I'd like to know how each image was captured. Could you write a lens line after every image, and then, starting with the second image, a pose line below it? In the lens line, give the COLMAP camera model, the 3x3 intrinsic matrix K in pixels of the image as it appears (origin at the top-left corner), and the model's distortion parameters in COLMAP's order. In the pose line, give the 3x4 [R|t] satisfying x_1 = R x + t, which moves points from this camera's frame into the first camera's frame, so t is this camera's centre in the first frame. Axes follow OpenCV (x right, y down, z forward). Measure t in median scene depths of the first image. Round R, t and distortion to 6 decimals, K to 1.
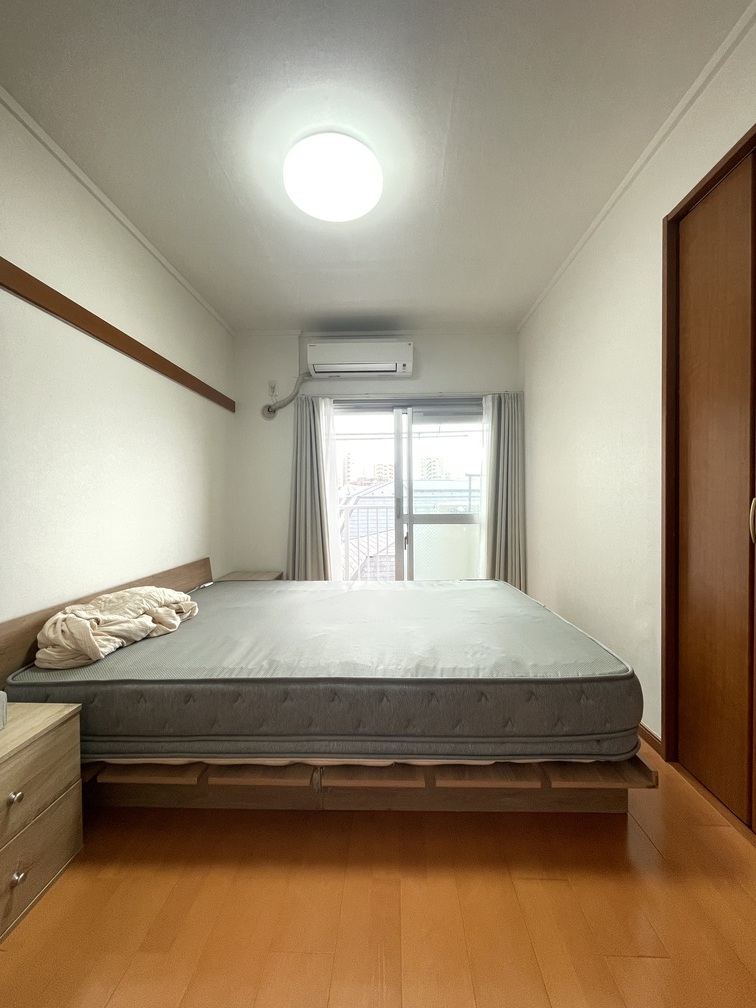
lens RADIAL K [[407.7, 0, 378.7], [0, 407.7, 507.2], [0, 0, 1]] dist [-0.002703, -0.000179]
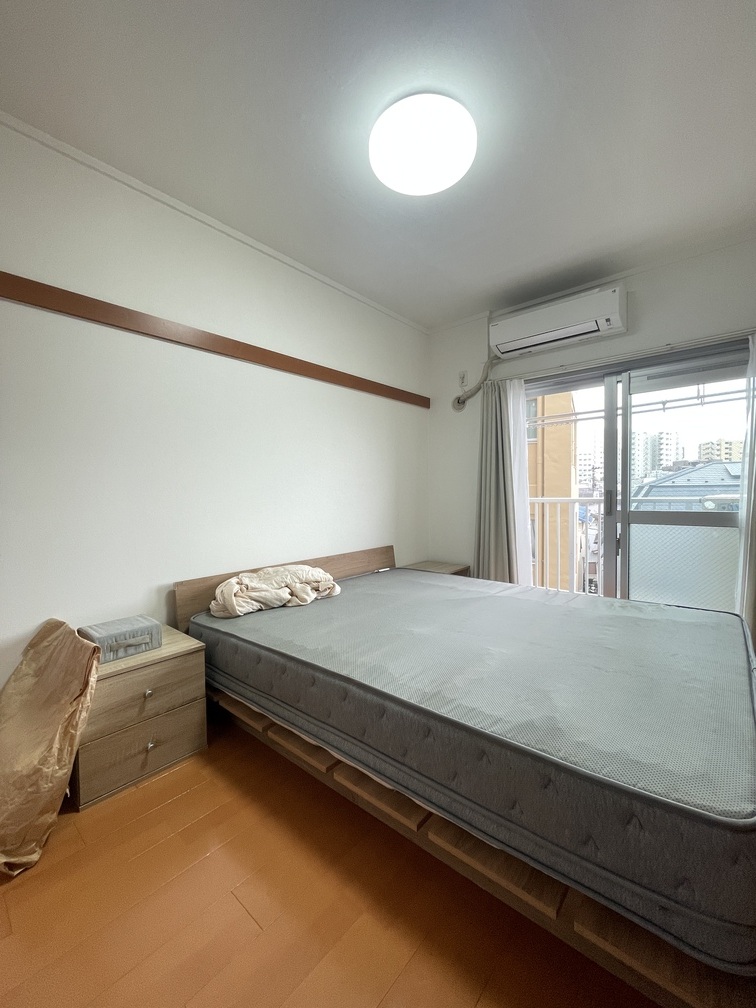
lens RADIAL K [[407.7, 0, 378.7], [0, 407.7, 507.2], [0, 0, 1]] dist [-0.002703, -0.000179]
pose [[0.779008, 0.020667, -0.626673, 0.277128], [-0.004973, 0.999629, 0.026784, -0.010655], [0.626994, -0.017749, 0.778822, 0.140176]]
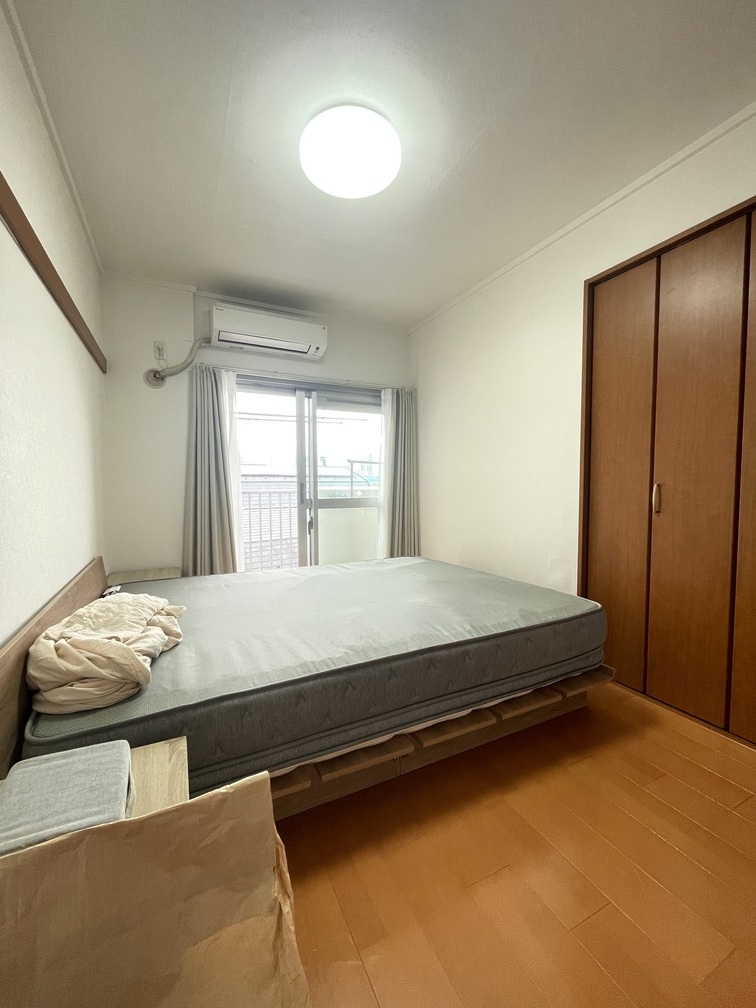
lens RADIAL K [[407.7, 0, 378.7], [0, 407.7, 507.2], [0, 0, 1]] dist [-0.002703, -0.000179]
pose [[0.881405, -0.021367, 0.471878, -0.359695], [0.004793, 0.999330, 0.036298, 0.002314], [-0.472337, -0.029732, 0.880916, 0.058883]]
